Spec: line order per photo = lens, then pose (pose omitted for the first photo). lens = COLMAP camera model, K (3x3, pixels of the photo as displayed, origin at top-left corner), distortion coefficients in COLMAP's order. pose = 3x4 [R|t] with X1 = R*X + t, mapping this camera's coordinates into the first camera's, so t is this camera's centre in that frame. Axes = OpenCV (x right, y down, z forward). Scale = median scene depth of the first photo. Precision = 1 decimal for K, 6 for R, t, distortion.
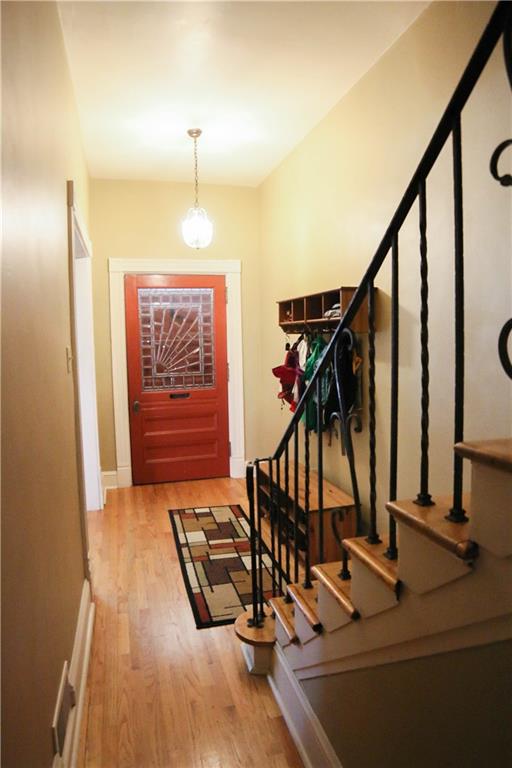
lens RADIAL K [[506.8, 0, 256.0], [0, 506.8, 384.0], [0, 0, 1]] dist [-0.083384, 0.000621]
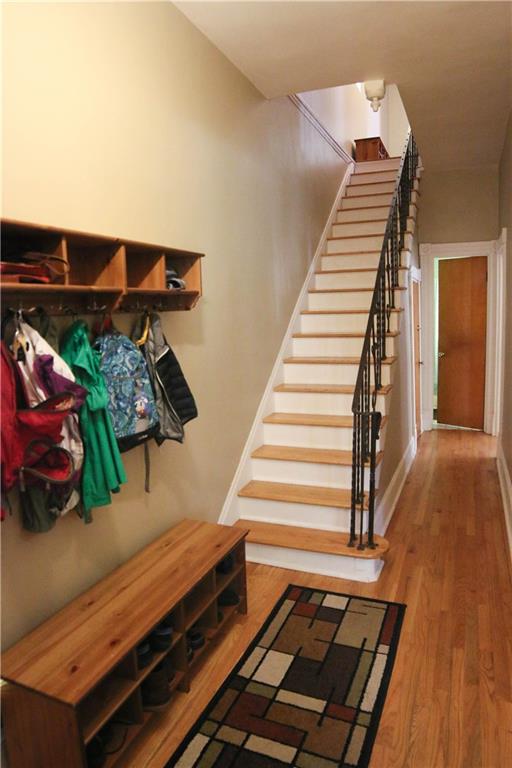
lens RADIAL K [[506.8, 0, 256.0], [0, 506.8, 384.0], [0, 0, 1]] dist [-0.083384, 0.000621]
pose [[-0.793818, -0.032727, 0.607274, -0.356919], [0.114206, 0.972764, 0.201712, -0.124191], [-0.597336, 0.229477, -0.768460, 1.413080]]
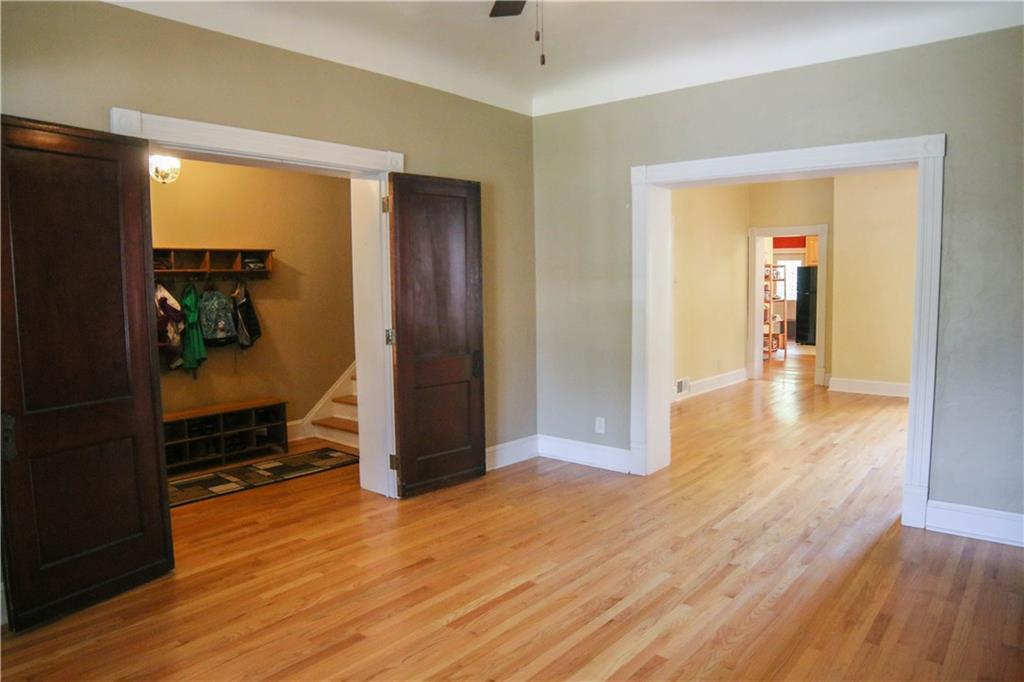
lens RADIAL K [[668.1, 0, 509.1], [0, 668.1, 338.2], [0, 0, 1]] dist [-0.111938, 0.052077]
pose [[-0.579122, -0.037427, 0.814381, -1.642688], [0.101559, 0.987852, 0.117619, -0.080512], [-0.808890, 0.150823, -0.568286, 1.391791]]
